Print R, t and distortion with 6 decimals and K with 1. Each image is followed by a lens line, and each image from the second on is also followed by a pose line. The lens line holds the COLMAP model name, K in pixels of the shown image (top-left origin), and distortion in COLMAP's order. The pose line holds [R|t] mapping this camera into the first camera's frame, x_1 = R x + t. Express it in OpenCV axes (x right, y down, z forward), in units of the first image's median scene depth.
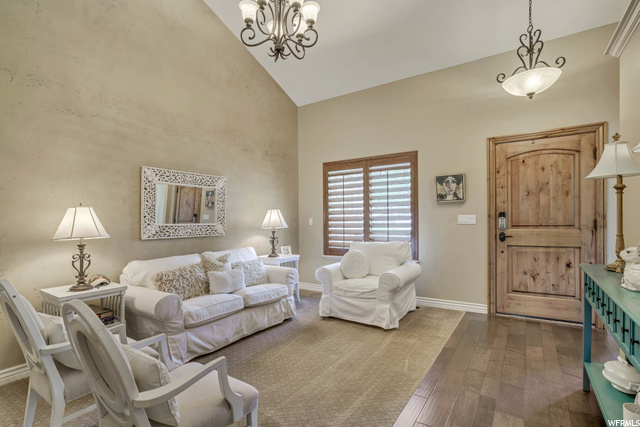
lens RADIAL K [[313.3, 0, 319.9], [0, 313.3, 216.4], [0, 0, 1]] dist [-0.001060, 0.000998]
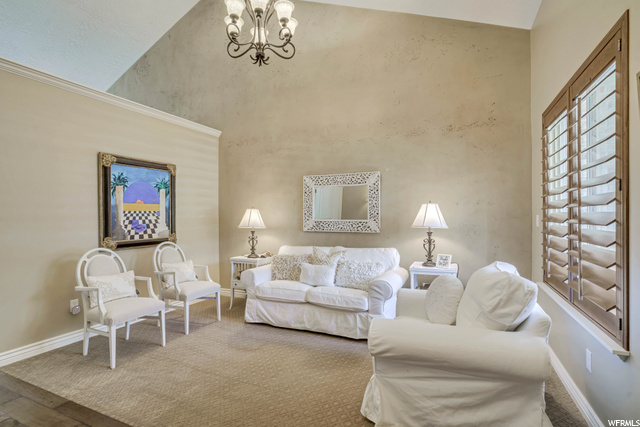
lens RADIAL K [[313.3, 0, 321.4], [0, 313.3, 210.6], [0, 0, 1]] dist [-0.001060, 0.000998]
pose [[0.177730, 0.007392, -0.984052, 0.703993], [0.019198, 0.999755, 0.010977, -0.024172], [0.983892, -0.020842, 0.177545, 0.761794]]
